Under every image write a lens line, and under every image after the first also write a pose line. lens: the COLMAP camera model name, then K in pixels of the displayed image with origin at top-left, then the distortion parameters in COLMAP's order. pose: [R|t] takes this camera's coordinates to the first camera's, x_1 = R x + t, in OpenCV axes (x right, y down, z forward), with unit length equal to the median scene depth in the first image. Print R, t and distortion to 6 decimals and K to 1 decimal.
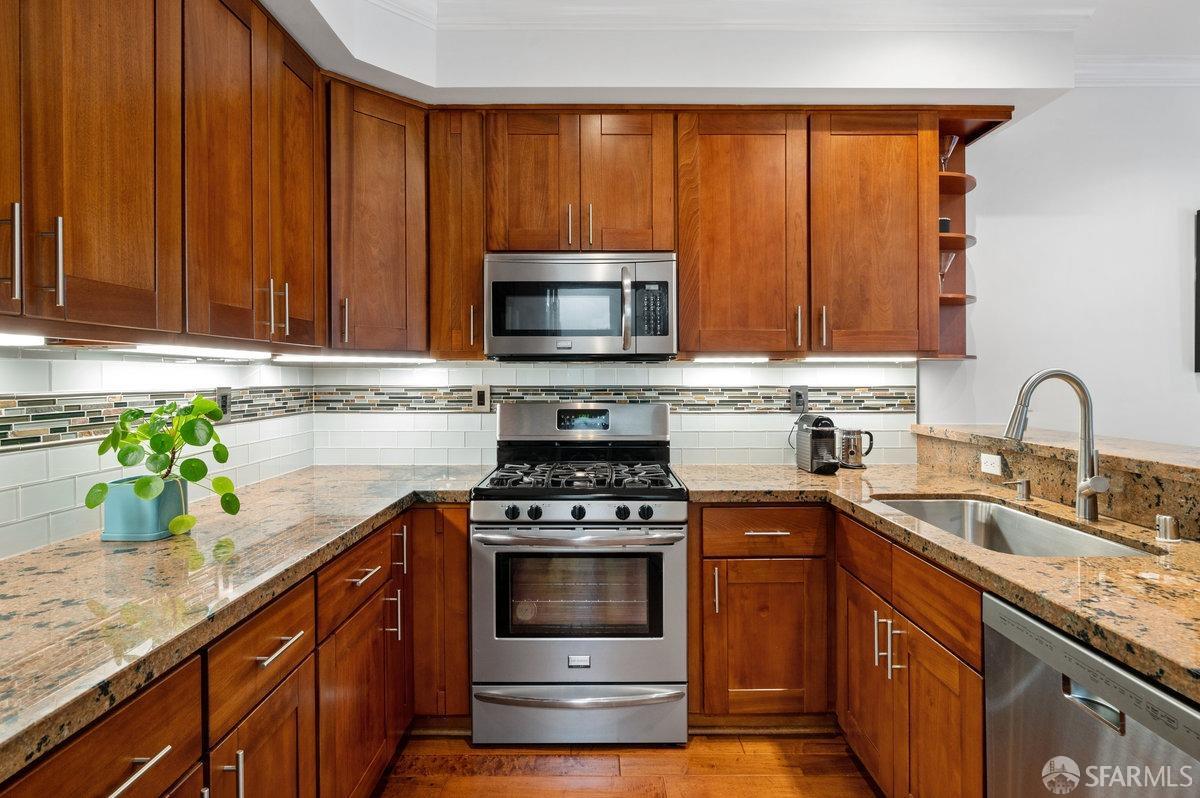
lens RADIAL K [[636.1, 0, 598.3], [0, 636.1, 378.5], [0, 0, 1]] dist [-0.007598, 0.003079]
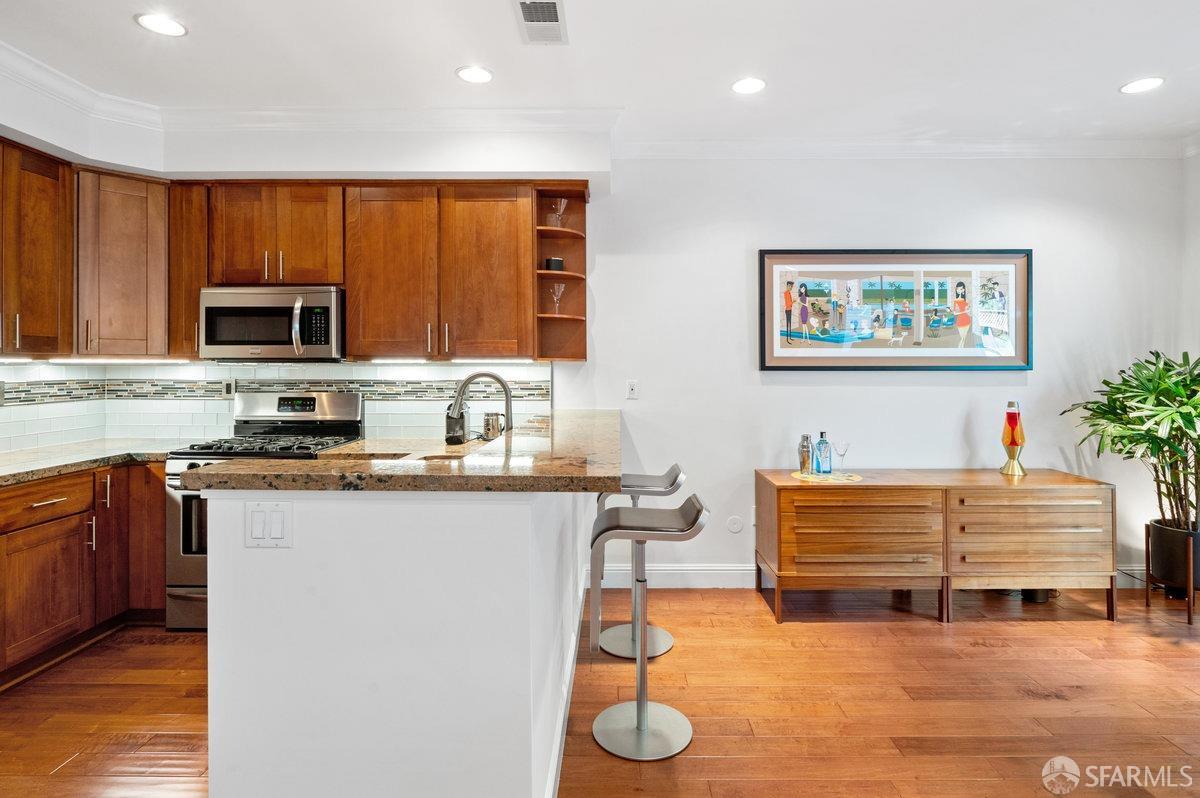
lens RADIAL K [[636.1, 0, 606.2], [0, 636.1, 357.9], [0, 0, 1]] dist [-0.007598, 0.003079]
pose [[0.999999, 0.000943, 0.000507, 0.703065], [-0.000935, 0.999890, -0.014815, -0.017490], [-0.000521, 0.014815, 0.999890, -0.399789]]
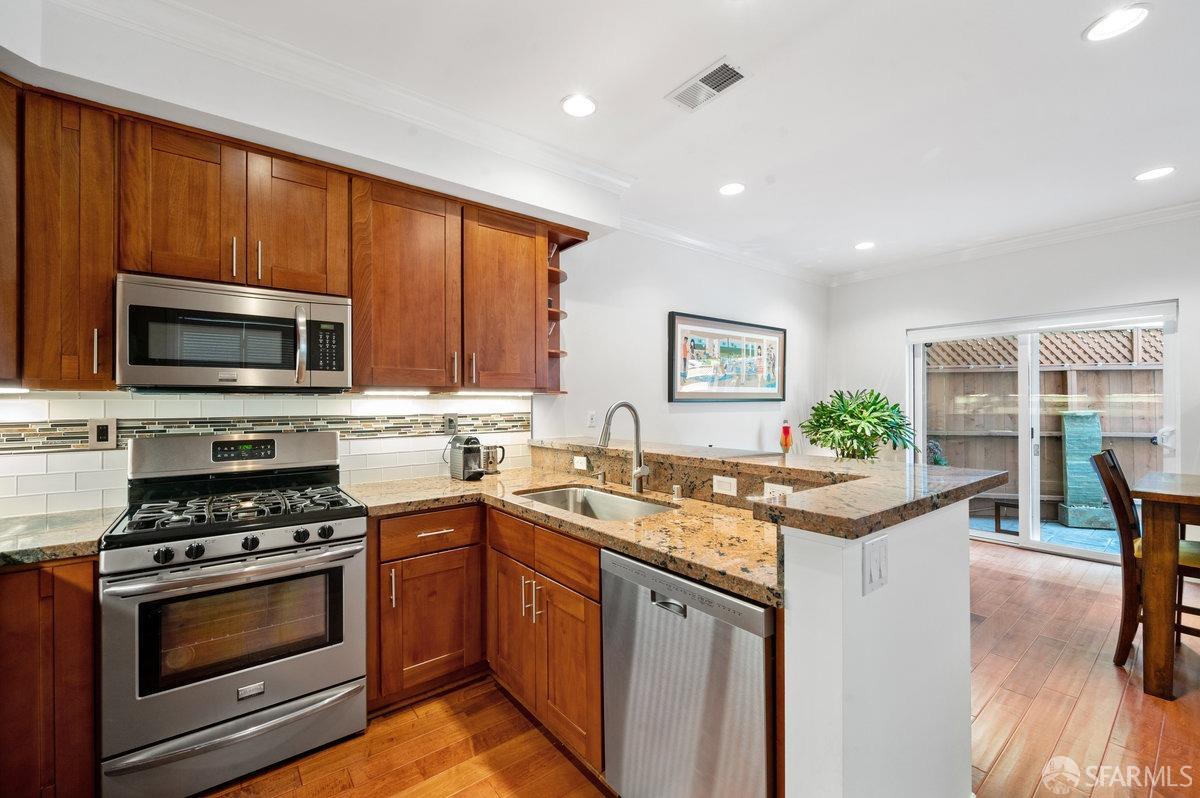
lens RADIAL K [[490.2, 0, 603.5], [0, 490.2, 398.2], [0, 0, 1]] dist [-0.007986, -0.000142]
pose [[0.783609, 0.002399, 0.621250, -0.065184], [0.006500, 0.999906, -0.012060, -0.005810], [-0.621221, 0.013489, 0.783520, 0.036783]]
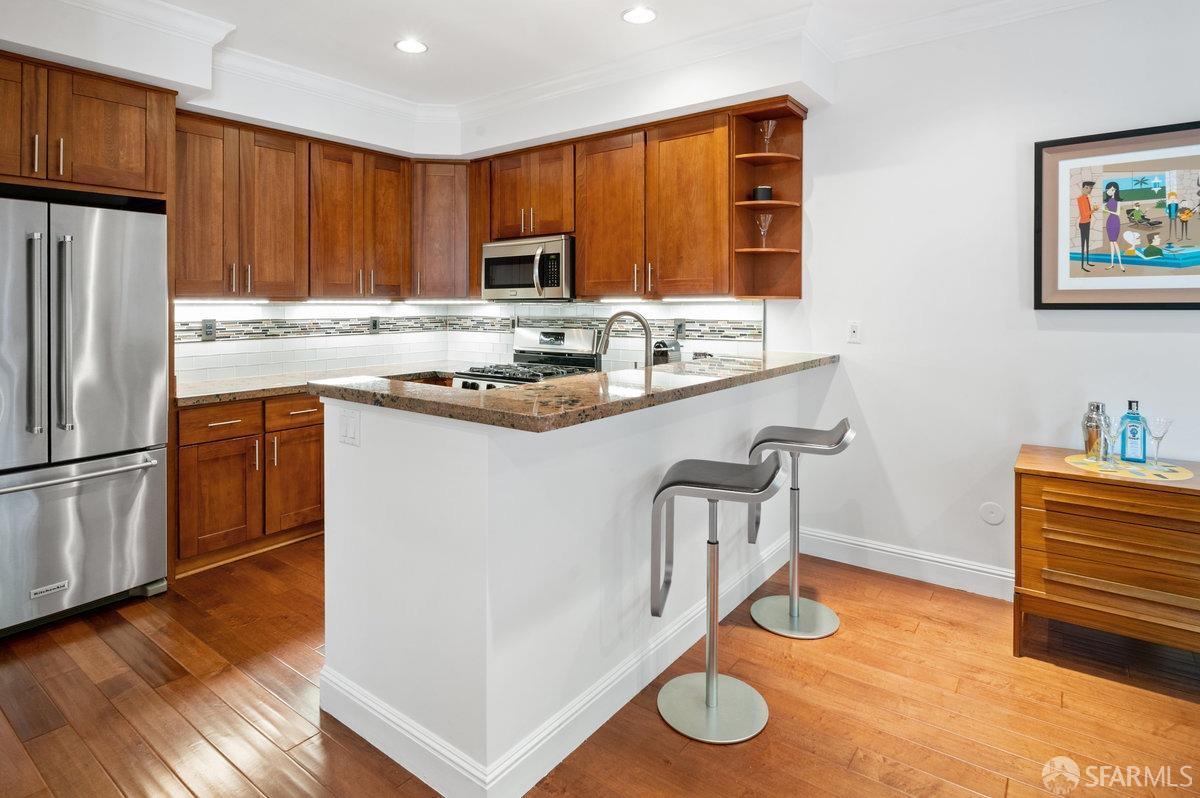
lens RADIAL K [[636.1, 0, 613.5], [0, 636.1, 313.0], [0, 0, 1]] dist [-0.007598, 0.003079]
pose [[0.801308, 0.005095, -0.598231, 1.145777], [0.001509, 0.999943, 0.010537, -0.016766], [0.598250, -0.009346, 0.801255, -0.202964]]
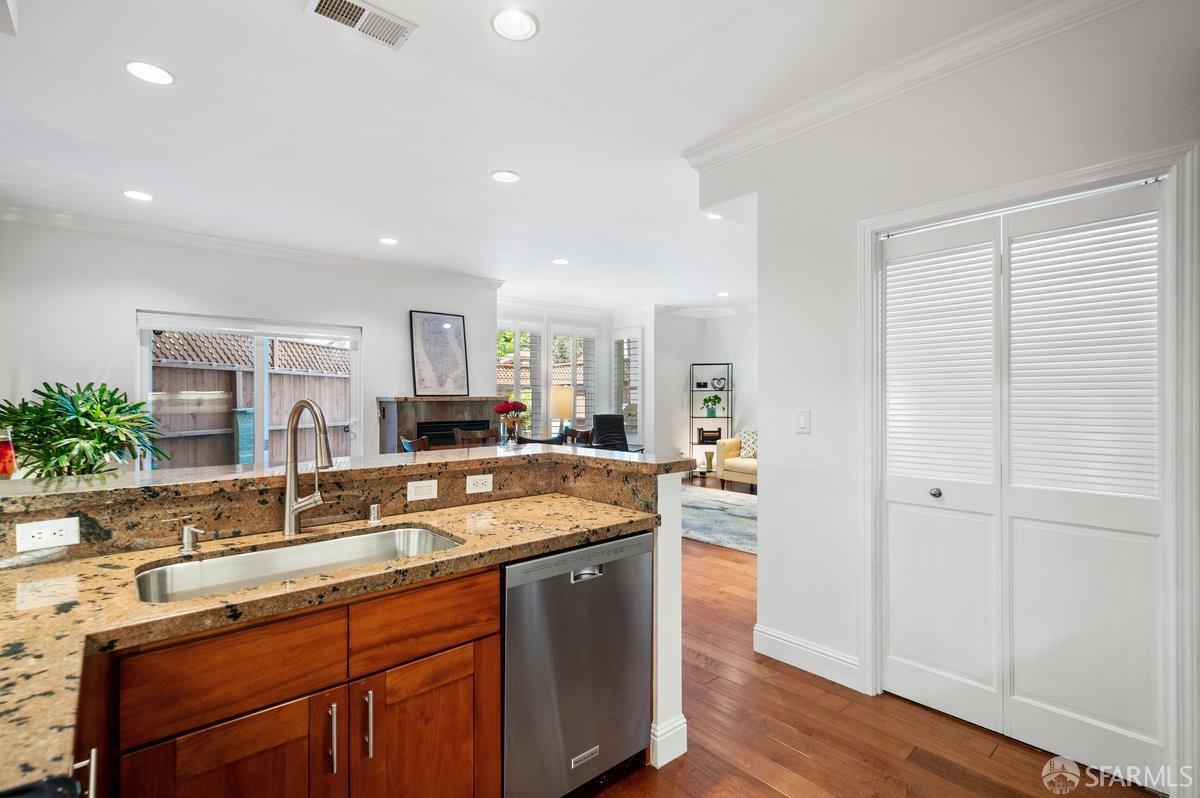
lens RADIAL K [[554.8, 0, 598.7], [0, 554.8, 392.9], [0, 0, 1]] dist [0.000959, 0.001198]
pose [[-0.655074, 0.007463, 0.755528, -0.224925], [0.005134, 0.999972, -0.005426, -0.013793], [-0.755548, 0.000325, -0.655094, 0.871173]]
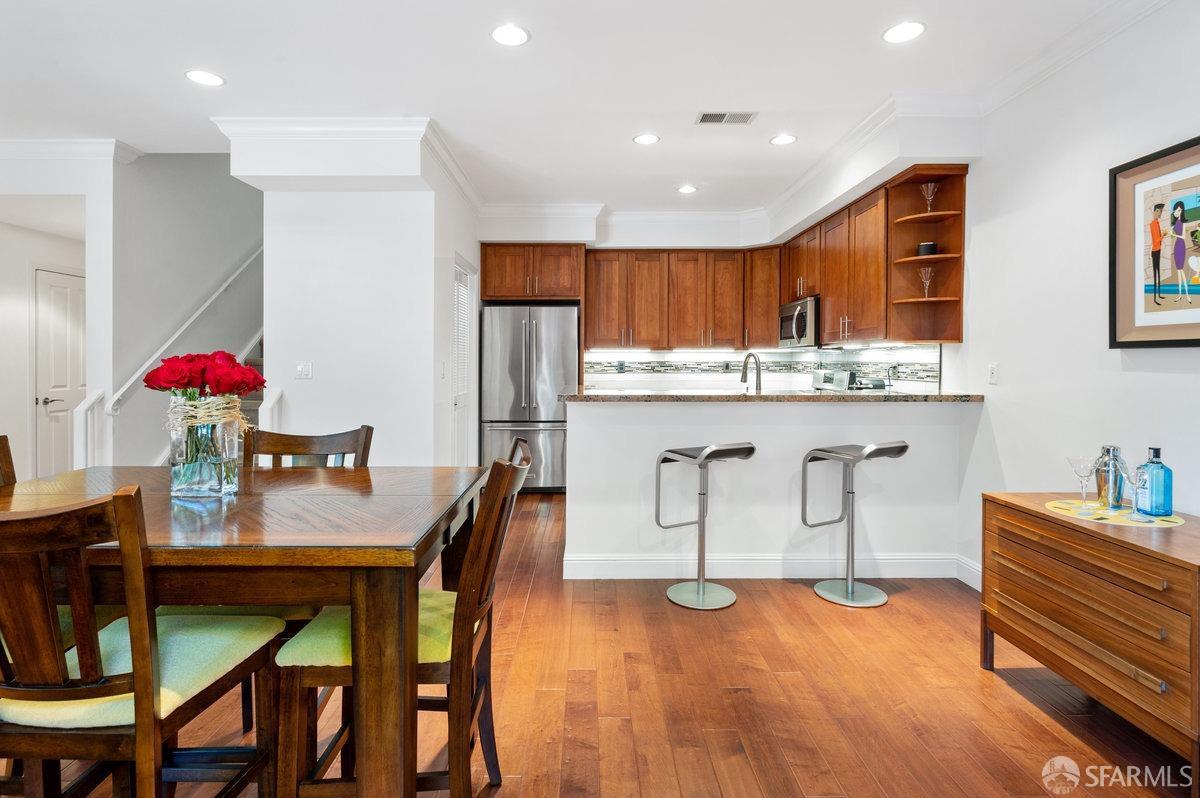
lens RADIAL K [[636.1, 0, 598.7], [0, 636.1, 362.7], [0, 0, 1]] dist [-0.007598, 0.003079]
pose [[0.000414, 0.002570, -0.999997, 2.092539], [-0.002873, 0.999993, 0.002569, 0.012312], [0.999996, 0.002872, 0.000421, 0.290849]]
